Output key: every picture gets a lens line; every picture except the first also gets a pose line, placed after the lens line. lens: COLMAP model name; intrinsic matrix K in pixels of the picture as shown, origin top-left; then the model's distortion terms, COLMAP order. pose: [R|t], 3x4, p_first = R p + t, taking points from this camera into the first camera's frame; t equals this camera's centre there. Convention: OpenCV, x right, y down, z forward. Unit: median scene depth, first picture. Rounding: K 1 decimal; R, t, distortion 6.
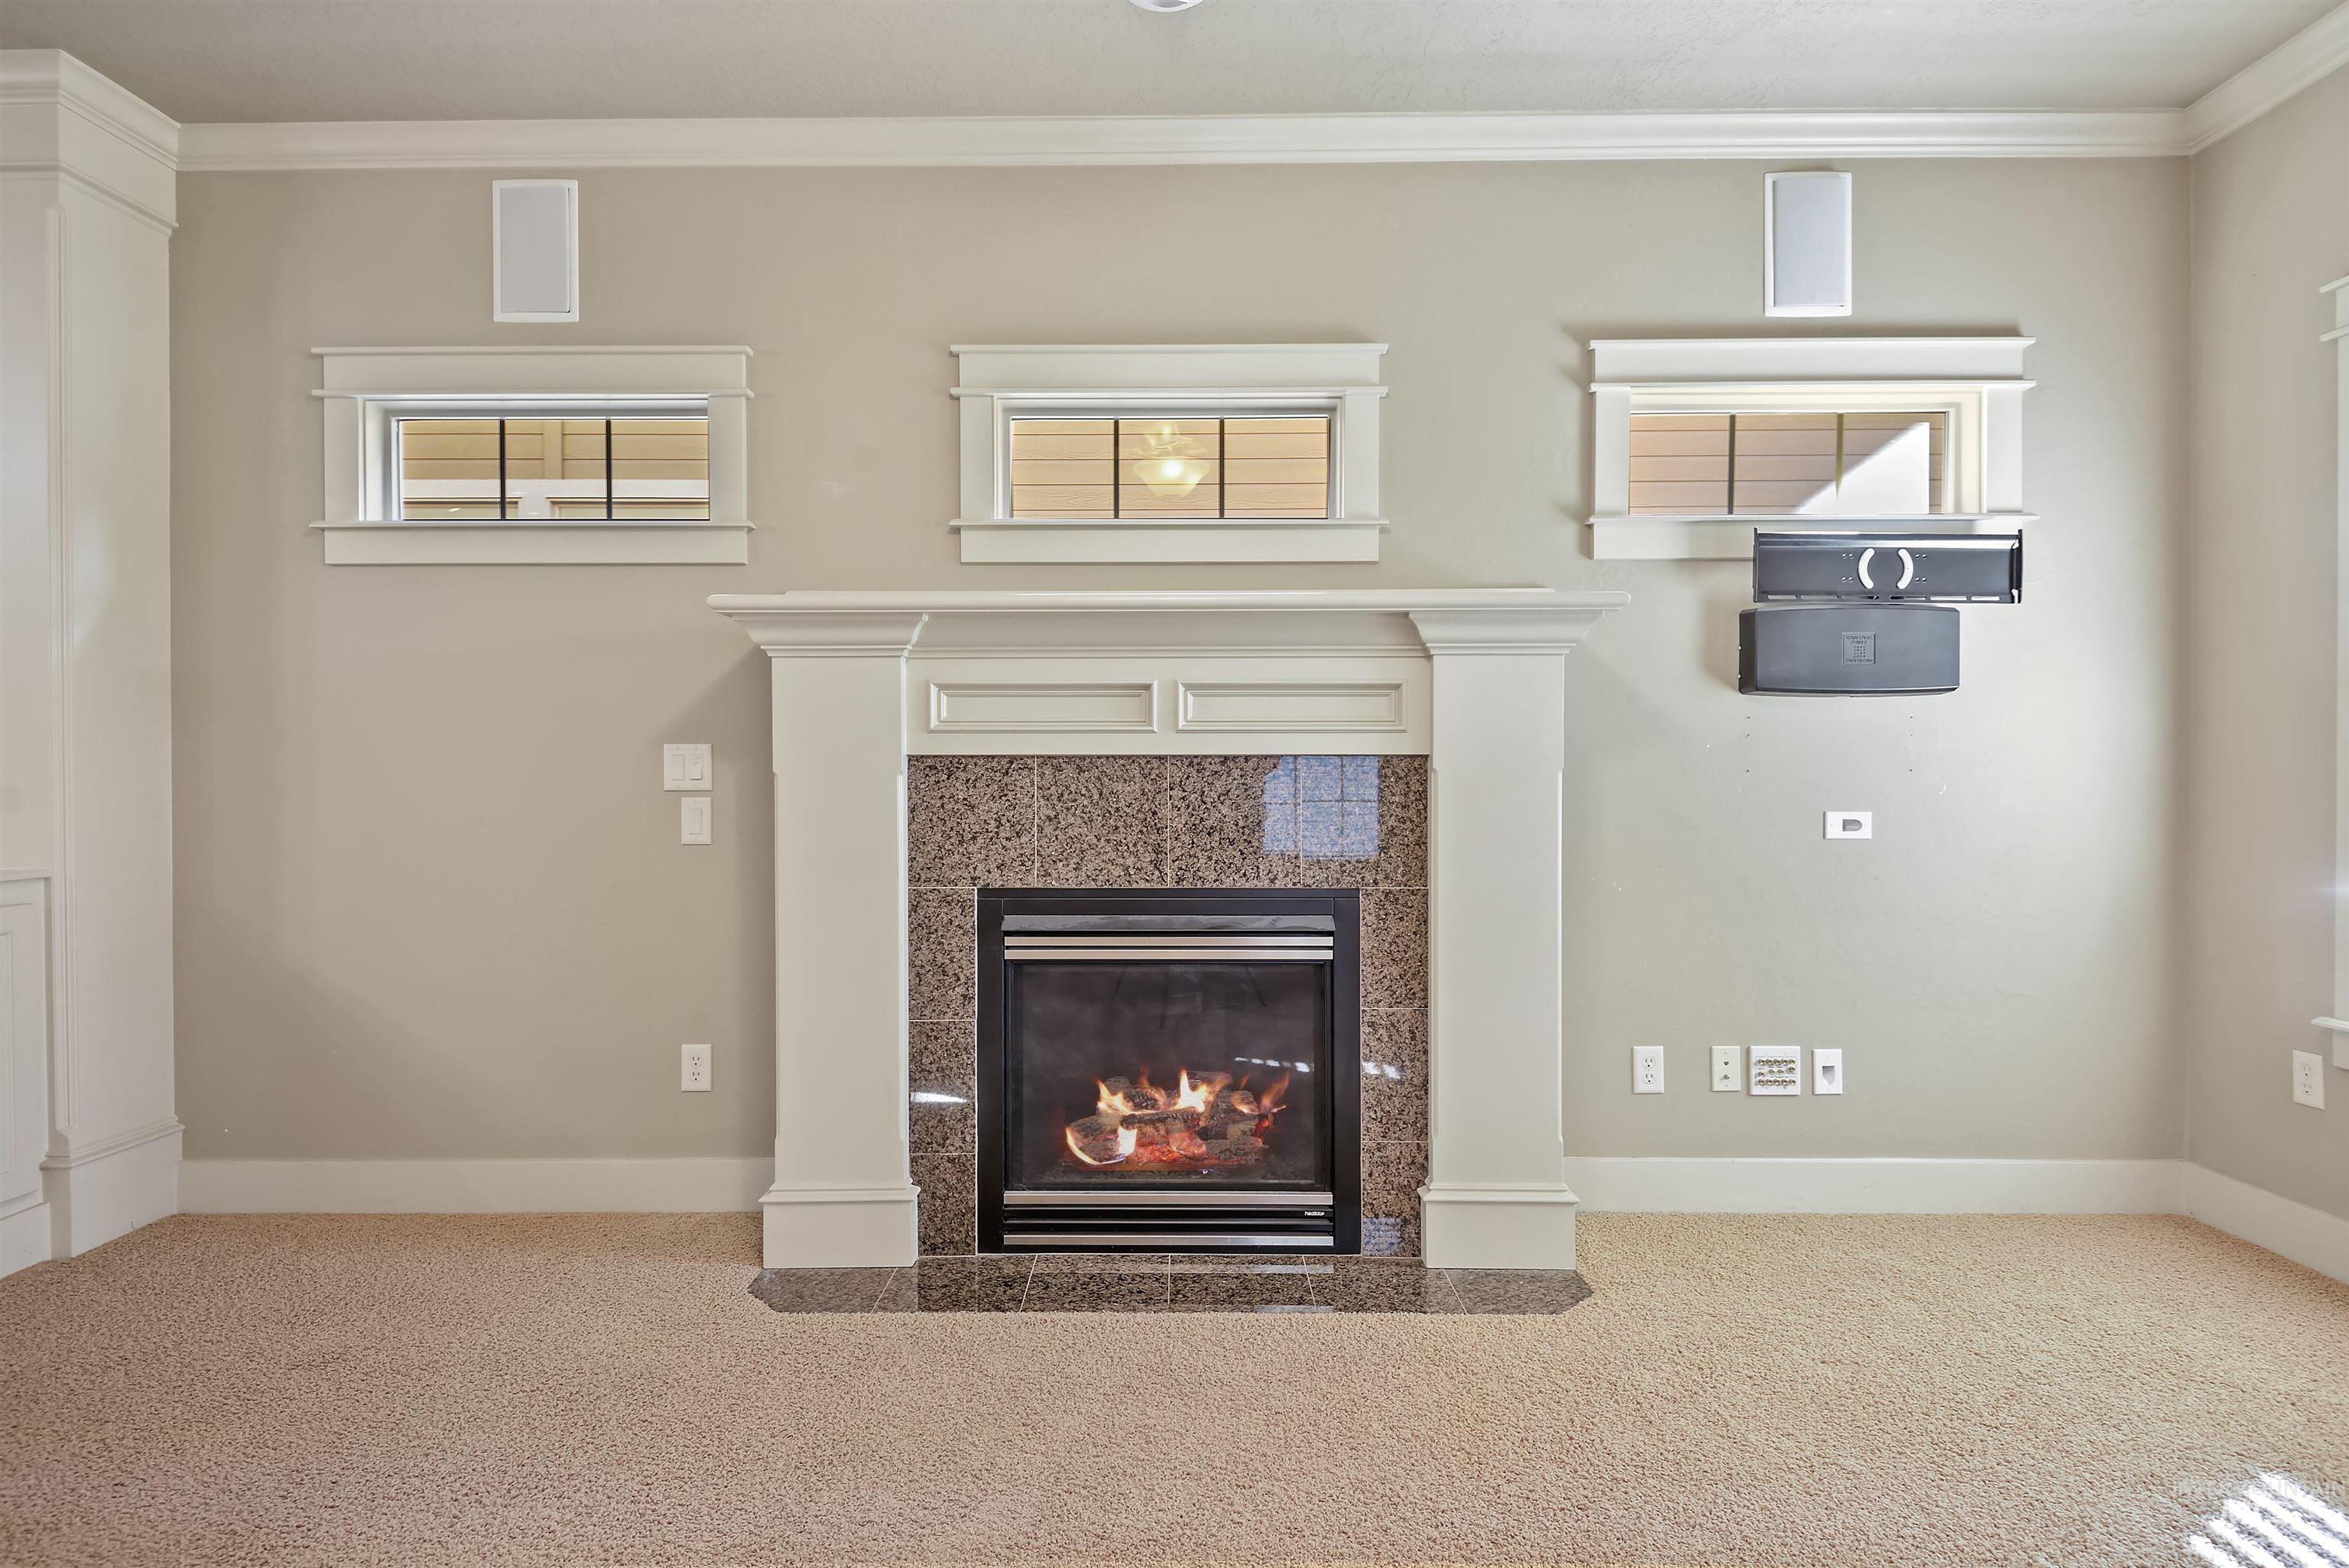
lens RADIAL K [[1285.5, 0, 1171.0], [0, 1285.5, 786.0], [0, 0, 1]] dist [0.012175, -0.003996]
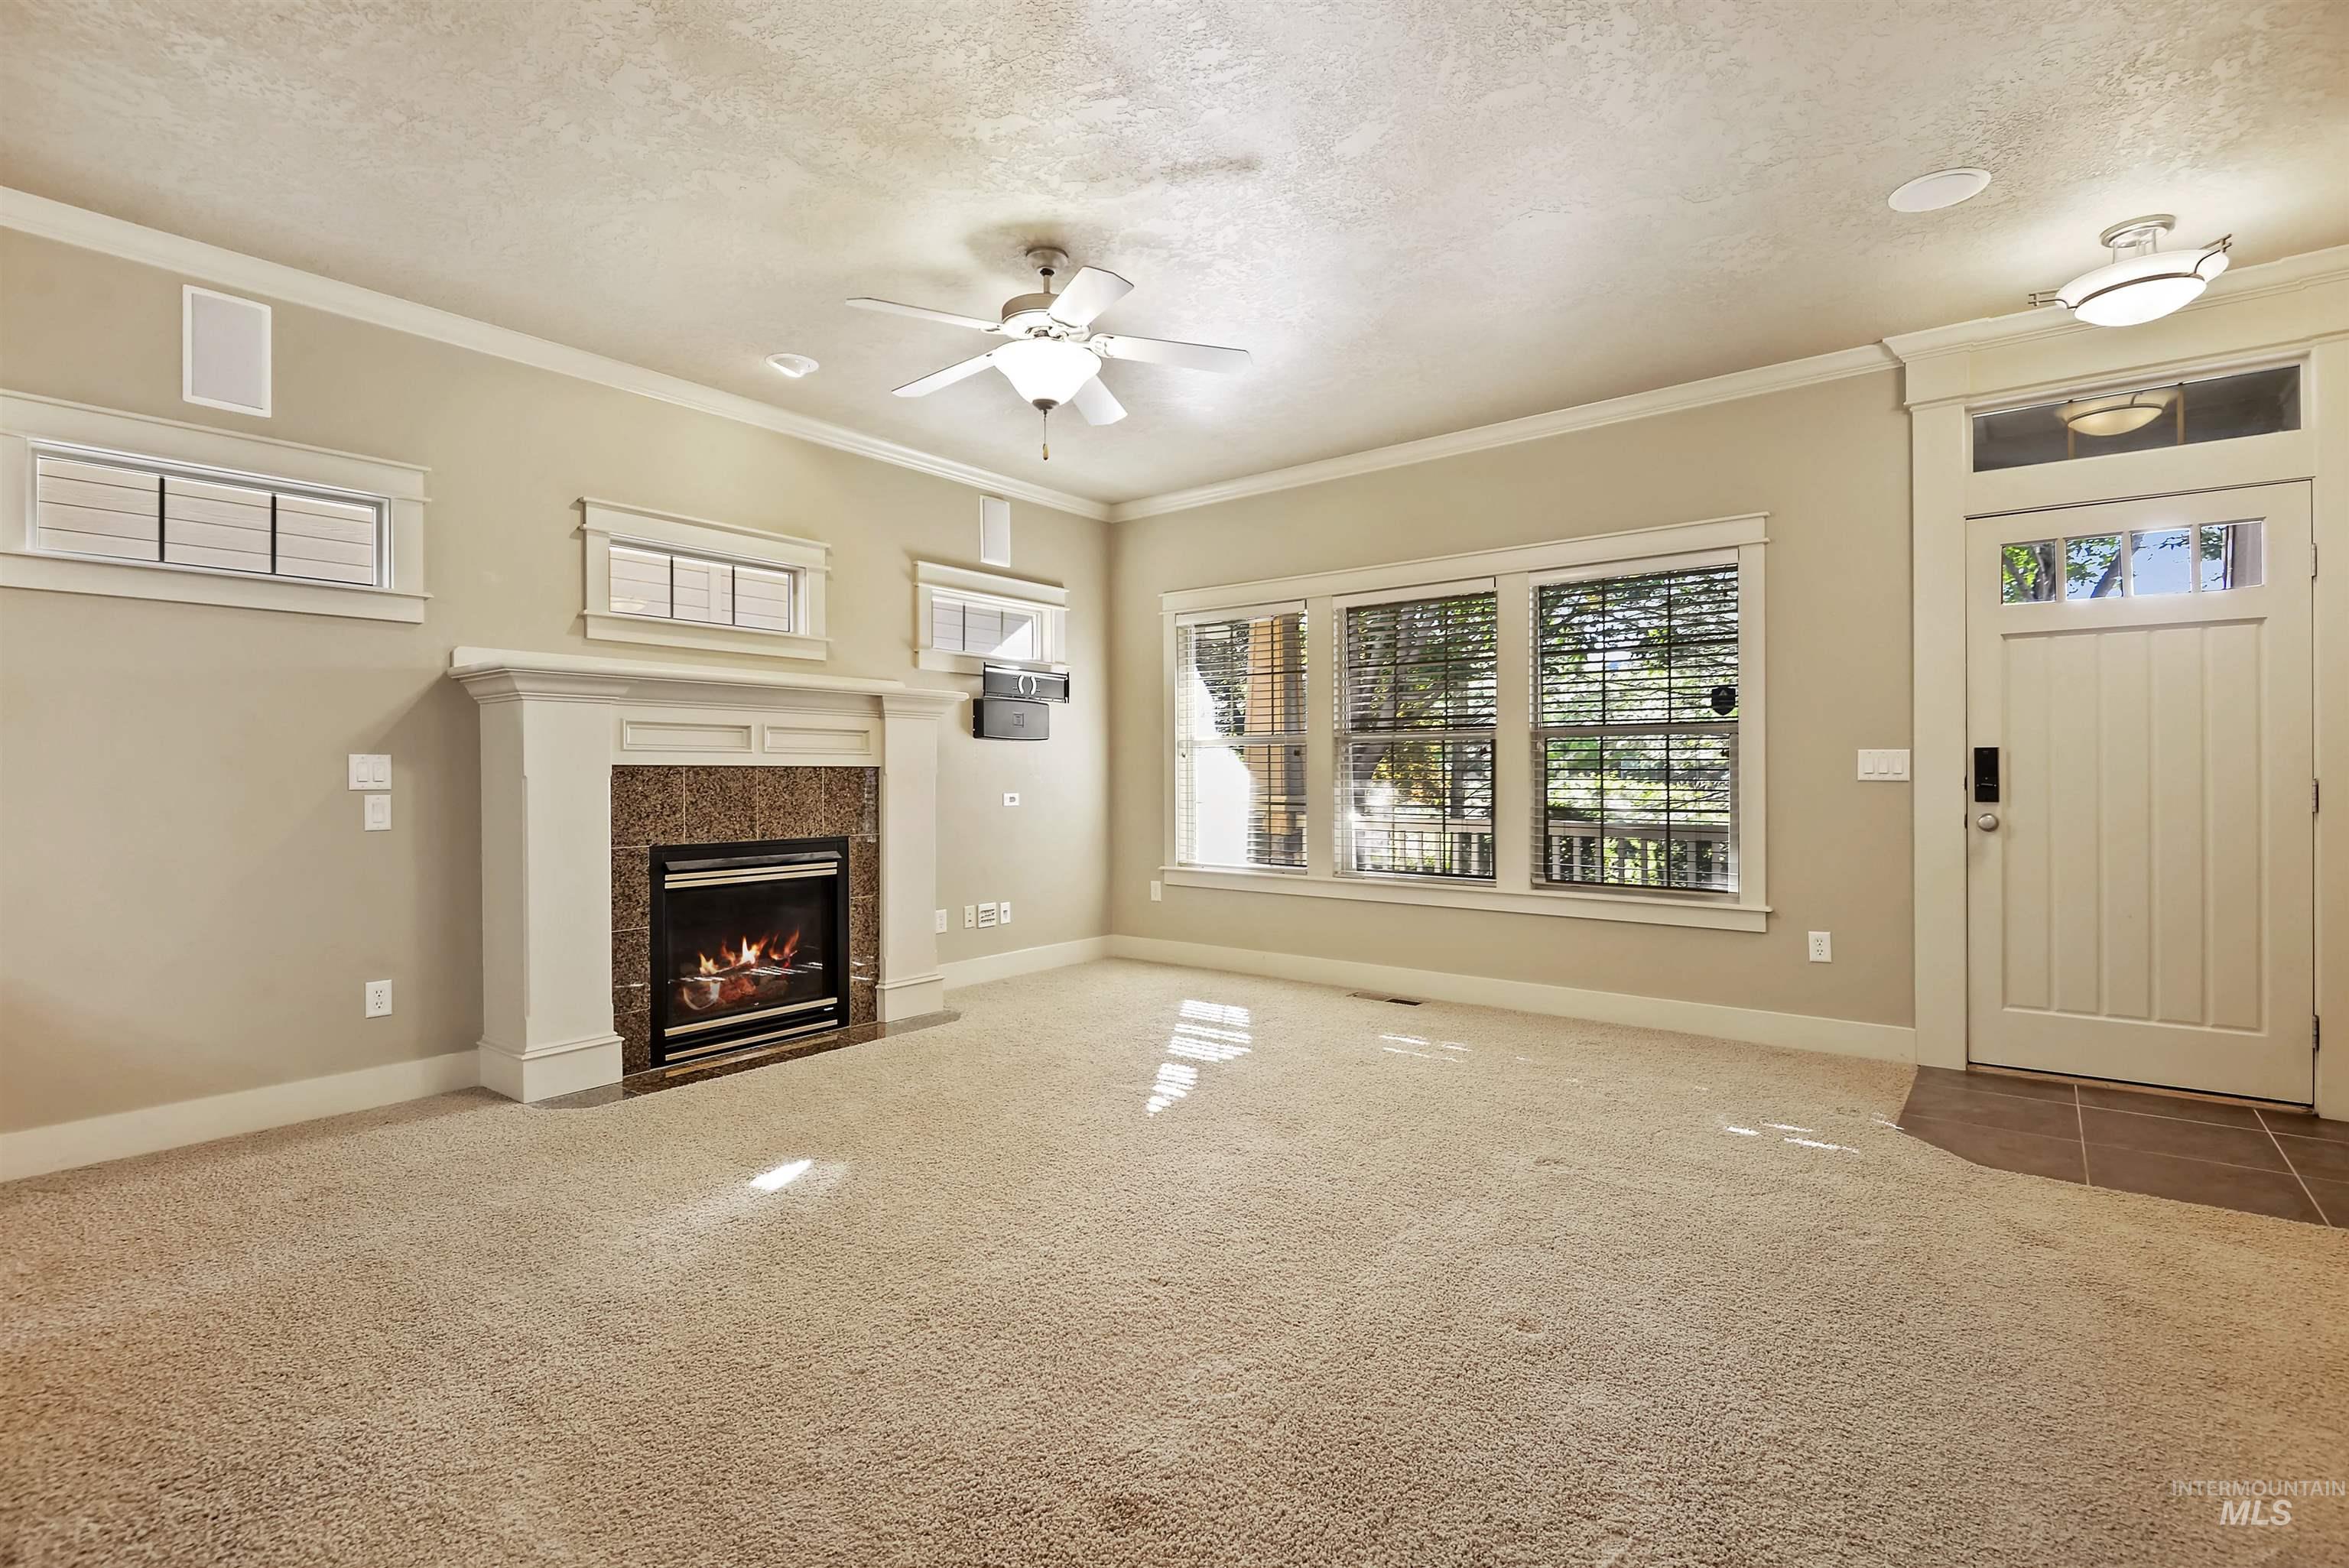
lens RADIAL K [[1077.4, 0, 1173.8], [0, 1077.4, 778.6], [0, 0, 1]] dist [0.005371, -0.003736]
pose [[0.609904, -0.003553, 0.792467, -0.827569], [0.008815, 0.999958, -0.002301, 0.001852], [-0.792426, 0.008389, 0.609910, -0.367320]]
